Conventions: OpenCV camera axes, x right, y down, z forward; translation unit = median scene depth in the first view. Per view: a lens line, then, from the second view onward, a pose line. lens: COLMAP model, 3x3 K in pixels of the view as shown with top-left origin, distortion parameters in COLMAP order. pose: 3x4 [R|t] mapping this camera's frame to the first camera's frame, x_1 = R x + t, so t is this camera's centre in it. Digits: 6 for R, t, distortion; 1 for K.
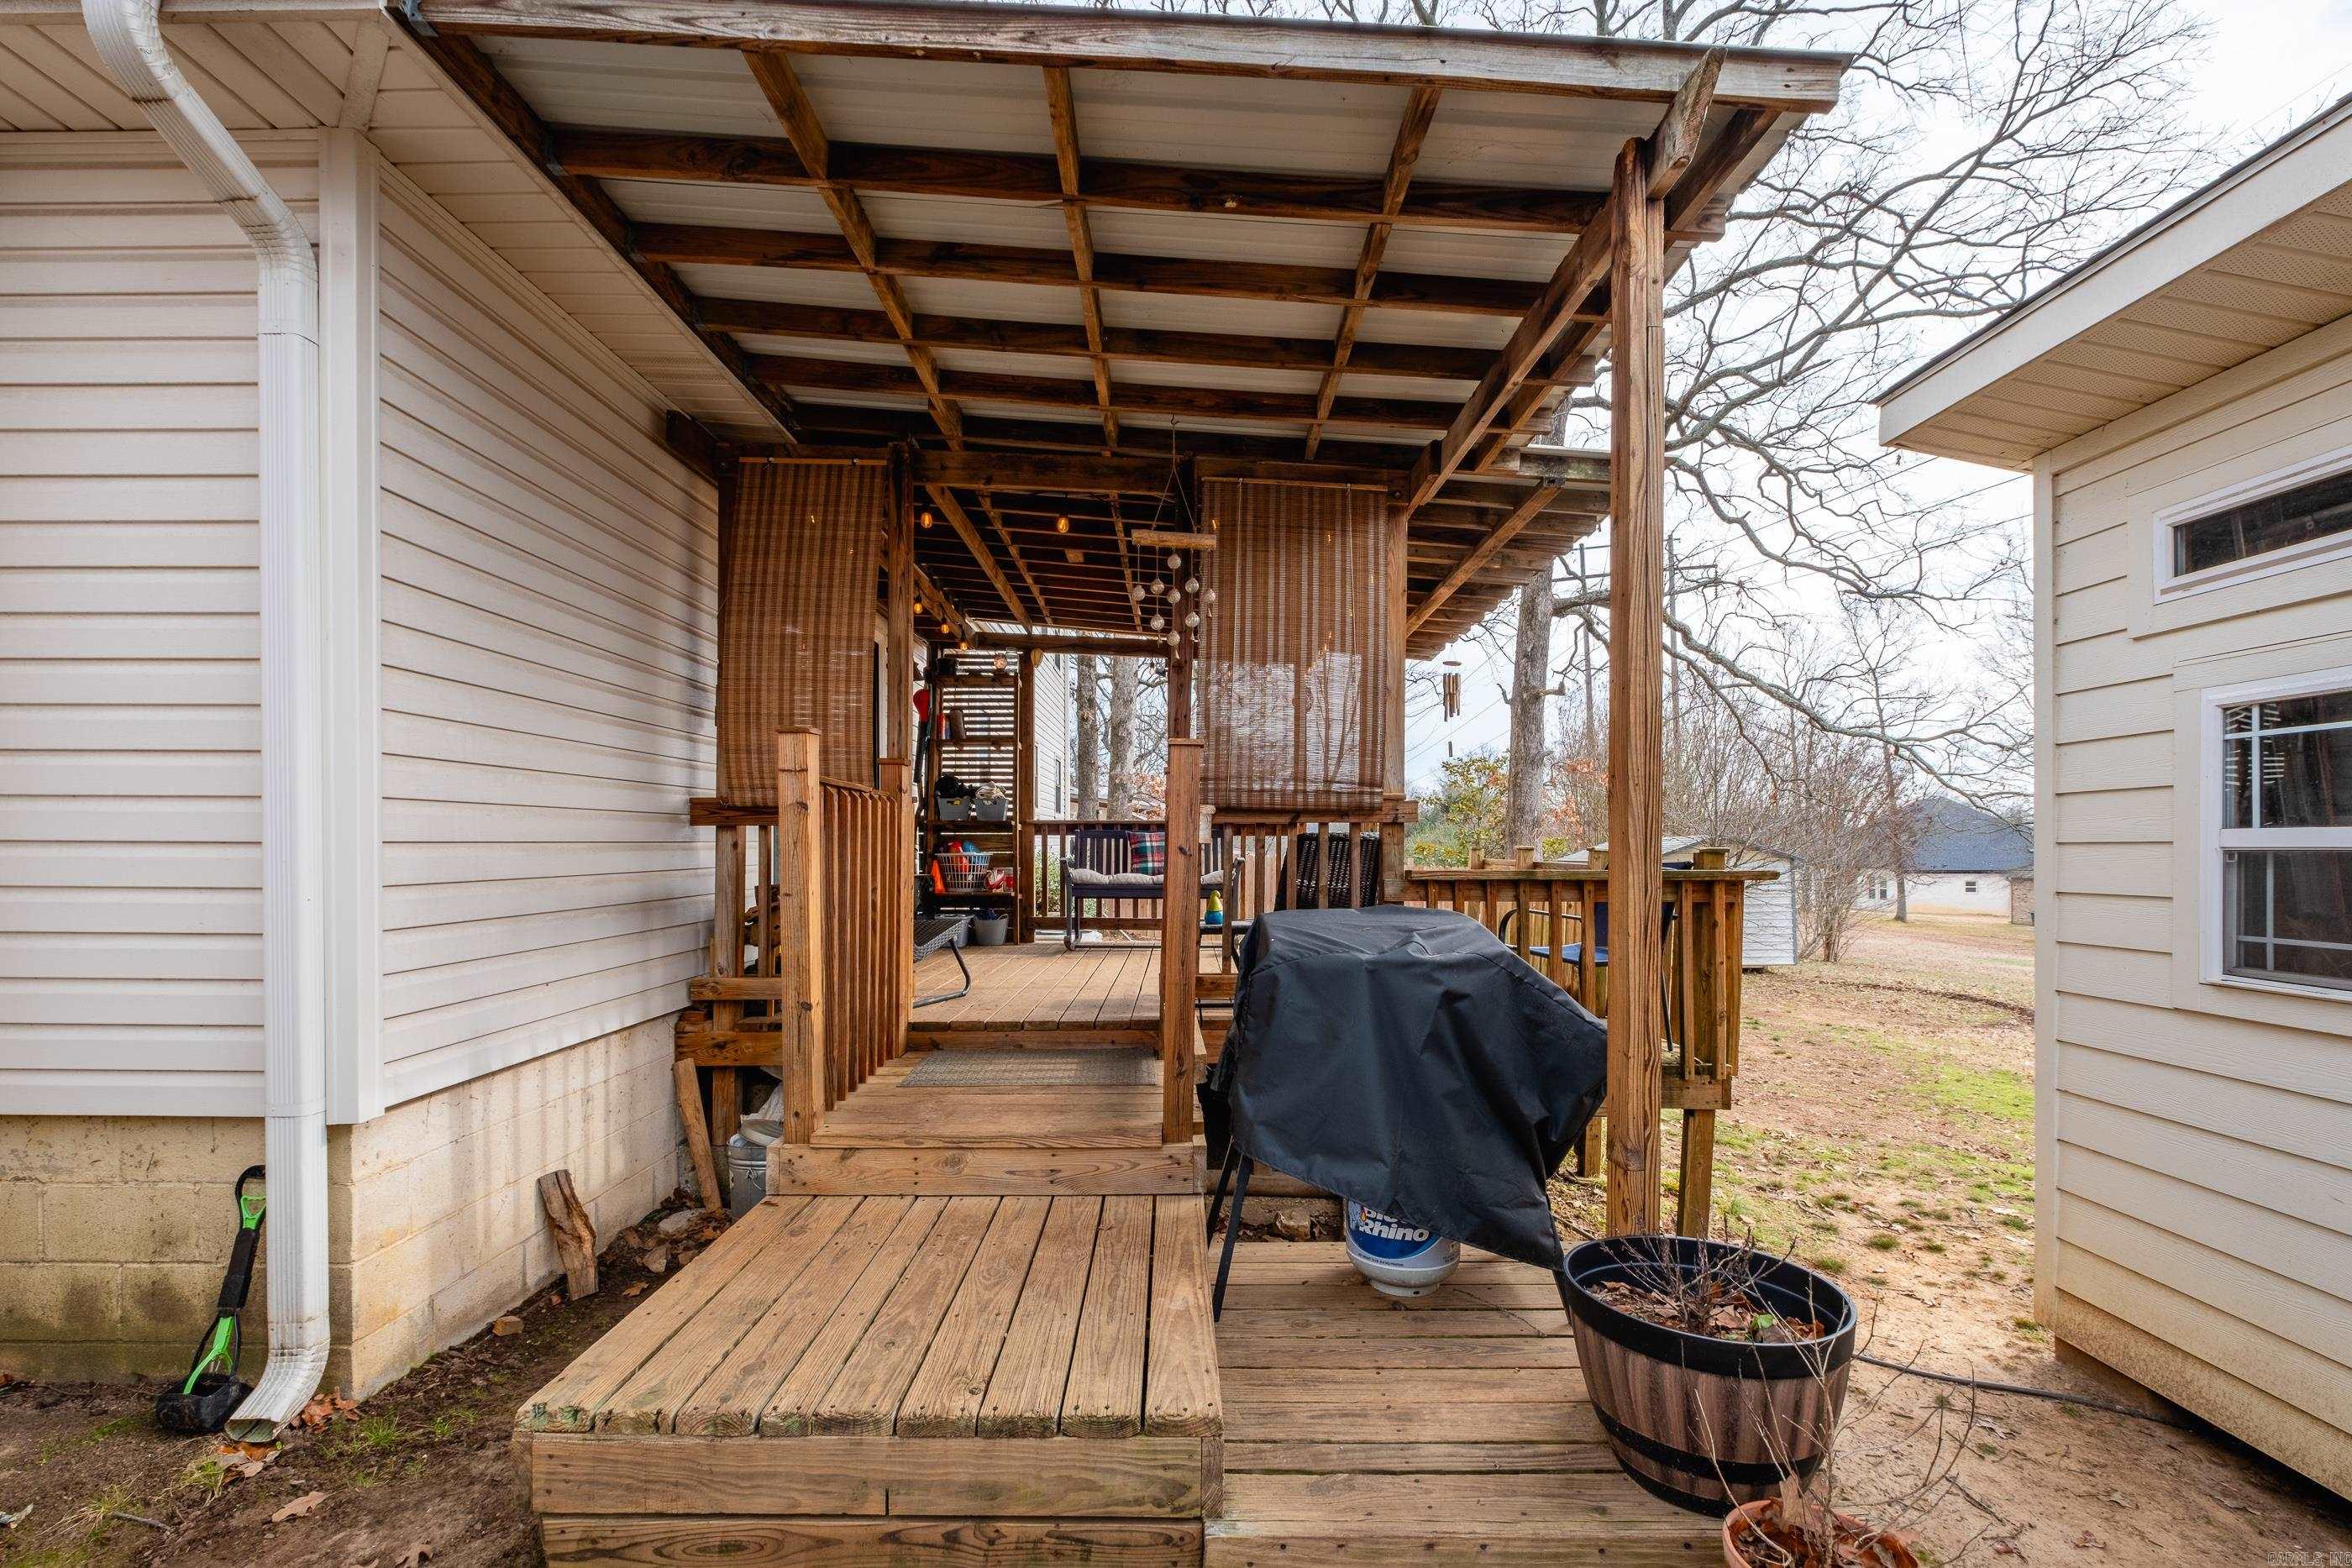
lens RADIAL K [[1031.0, 0, 1156.8], [0, 1031.0, 847.1], [0, 0, 1]] dist [0.007510, -0.004961]
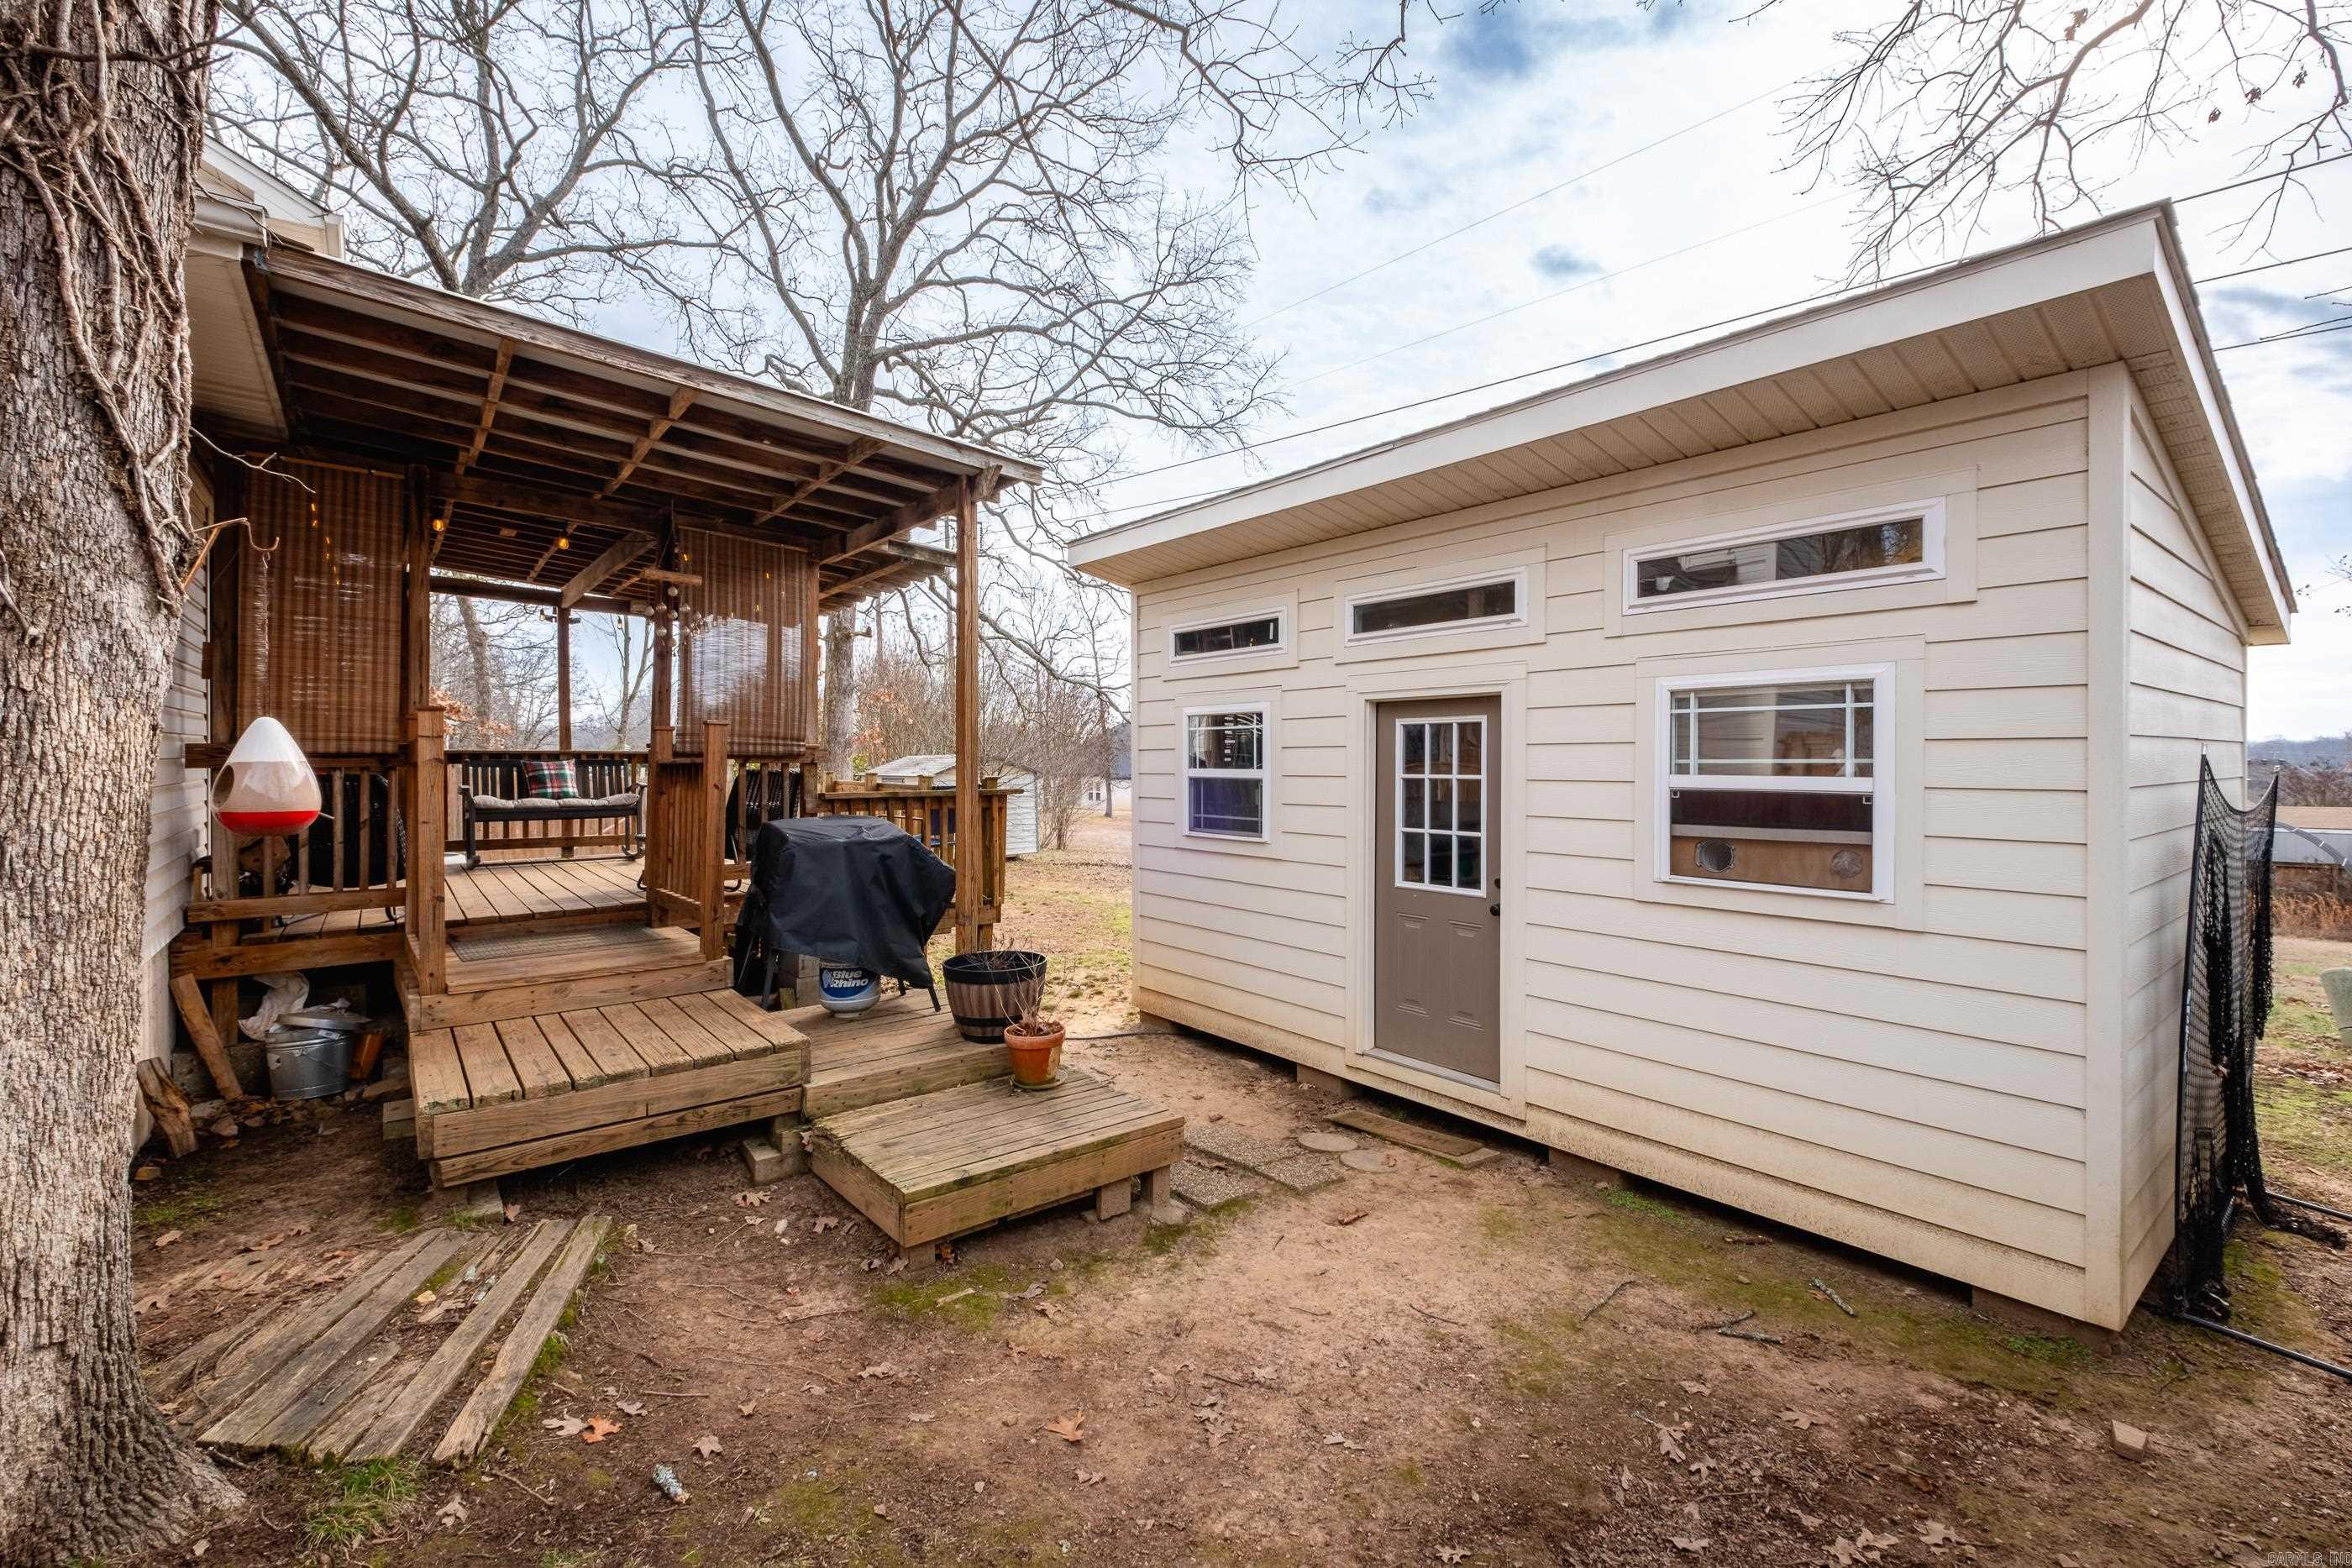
lens RADIAL K [[1025.3, 0, 1184.1], [0, 1025.3, 763.8], [0, 0, 1]] dist [-0.001533, -0.000299]
pose [[0.769332, -0.005271, 0.638827, -0.329593], [0.001587, 0.999979, 0.006339, -0.031358], [-0.638847, -0.003863, 0.769324, -0.561401]]
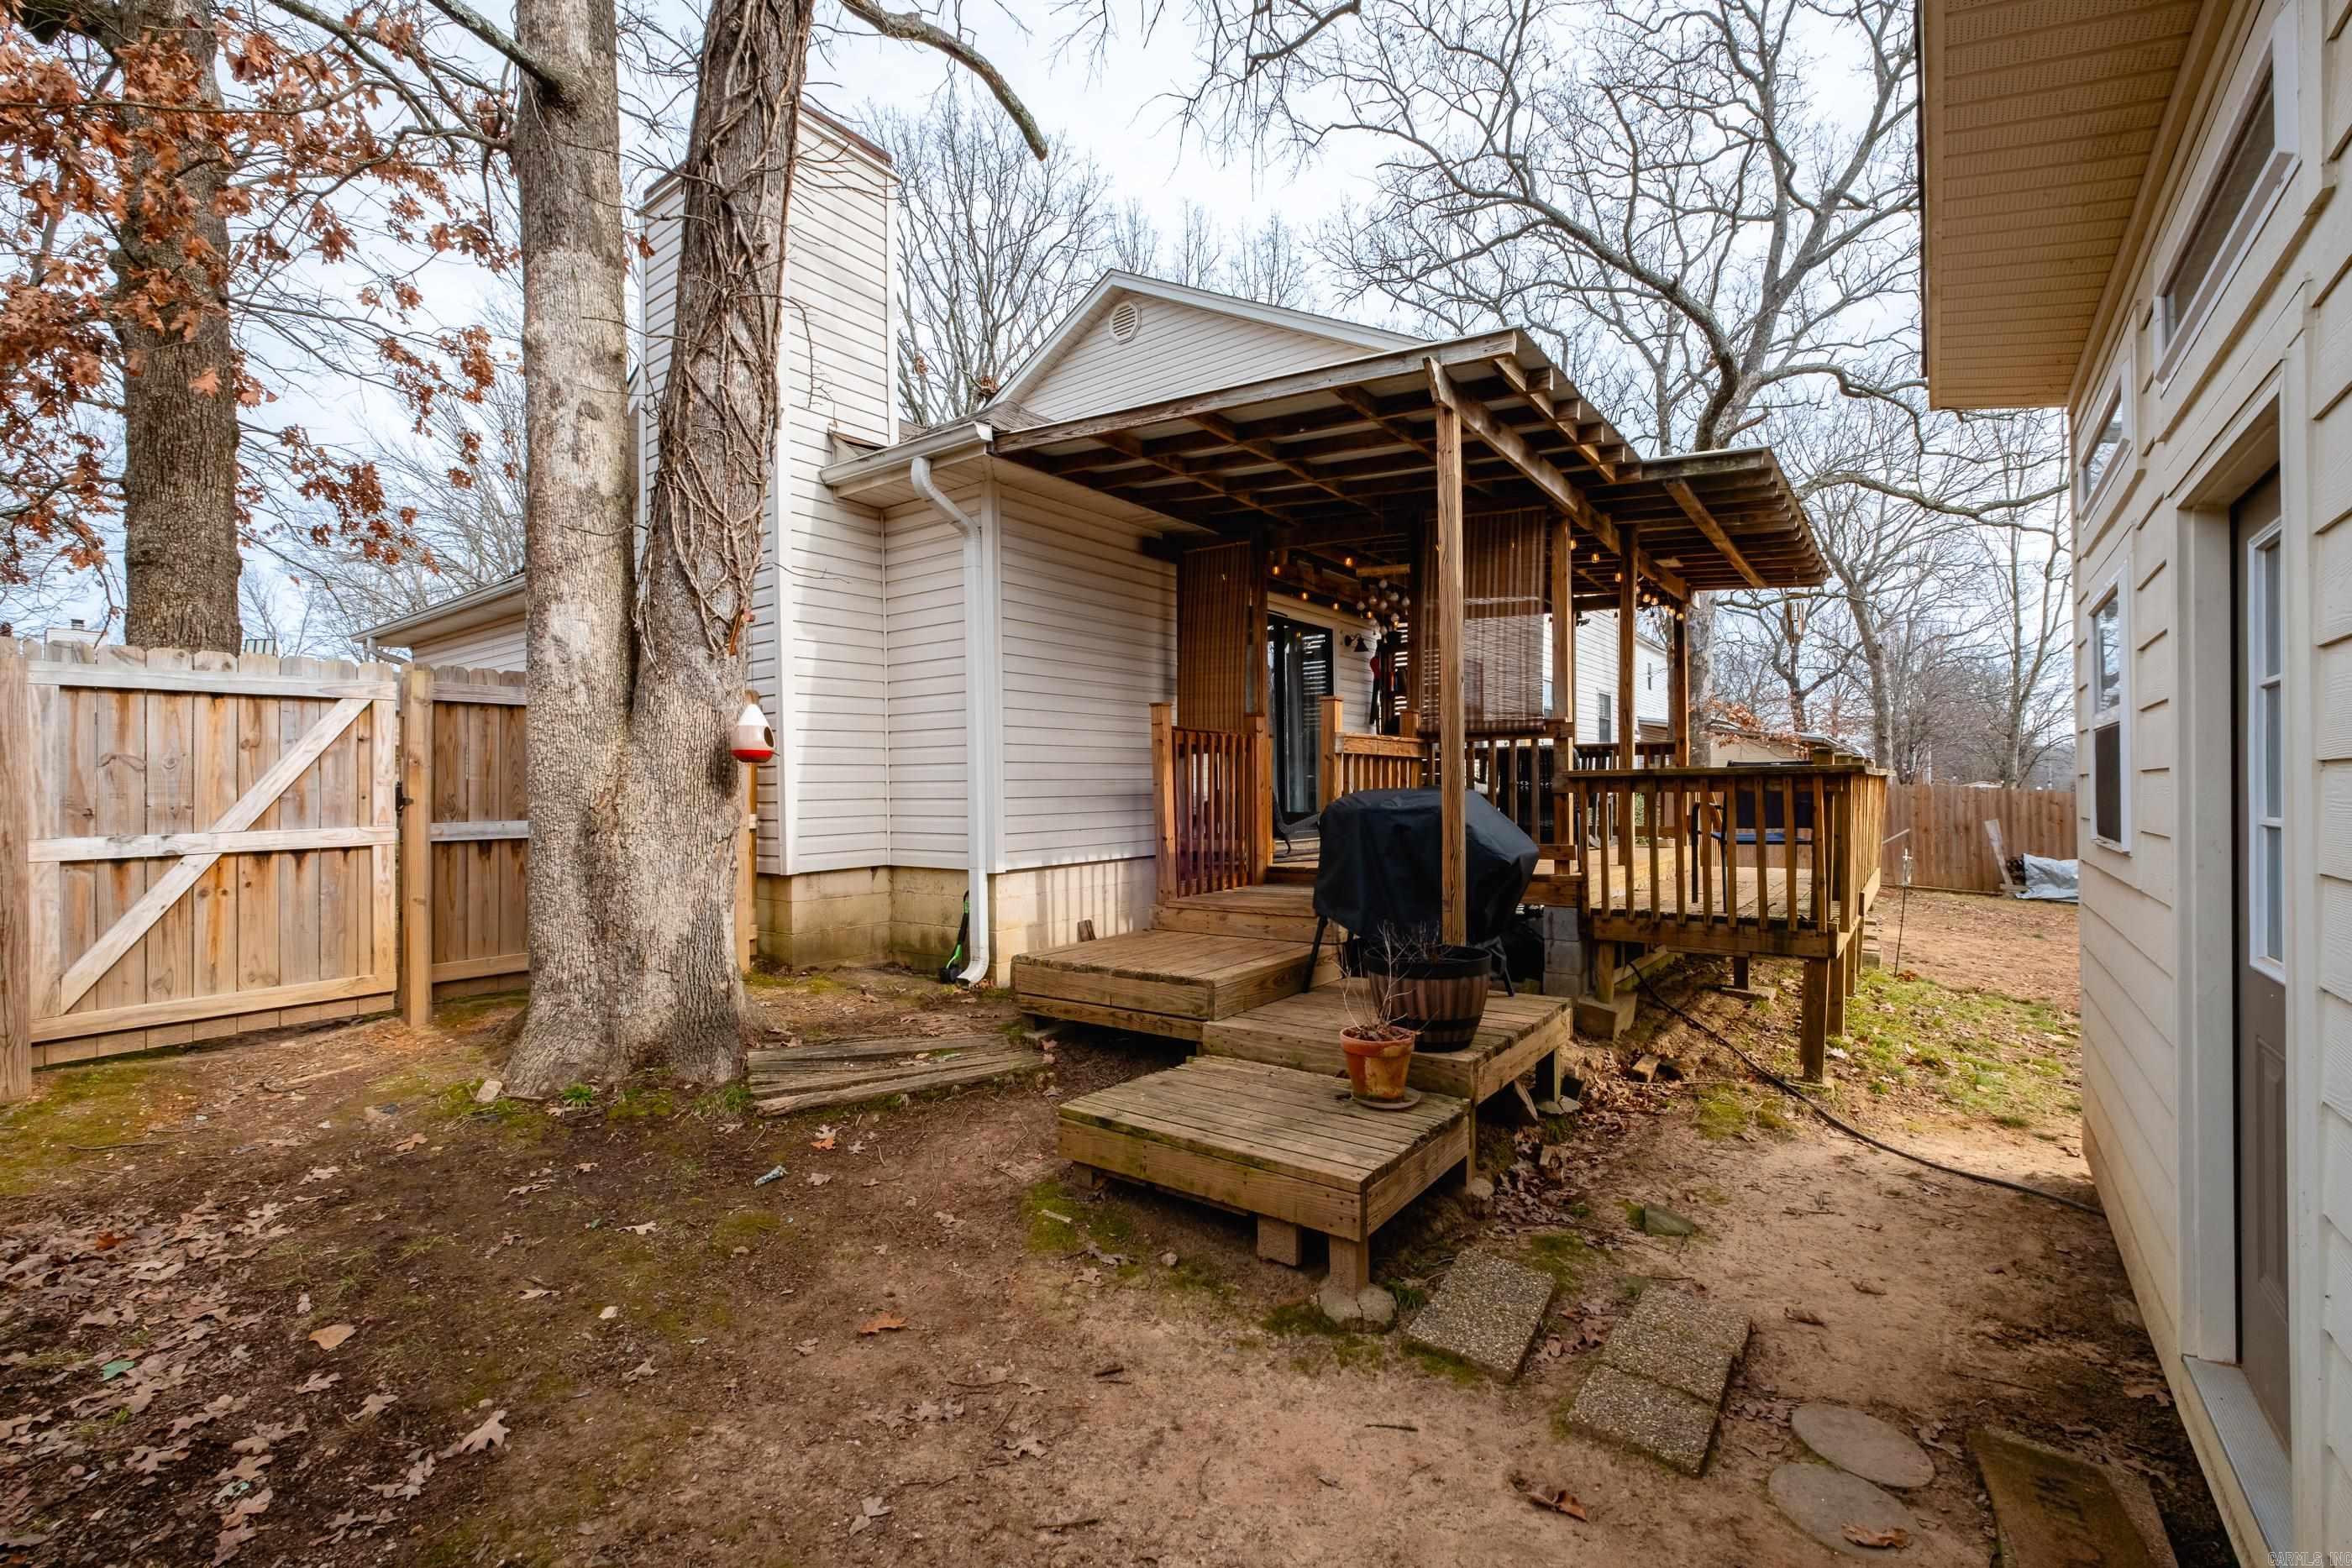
lens RADIAL K [[1011.4, 0, 1176.0], [0, 1011.4, 784.0], [0, 0, 1]] dist [0.005148, -0.000098]
pose [[0.810089, -0.012634, -0.586171, 0.622414], [0.011434, 0.999918, -0.005751, 0.041701], [0.586196, -0.002044, 0.810167, -0.445758]]
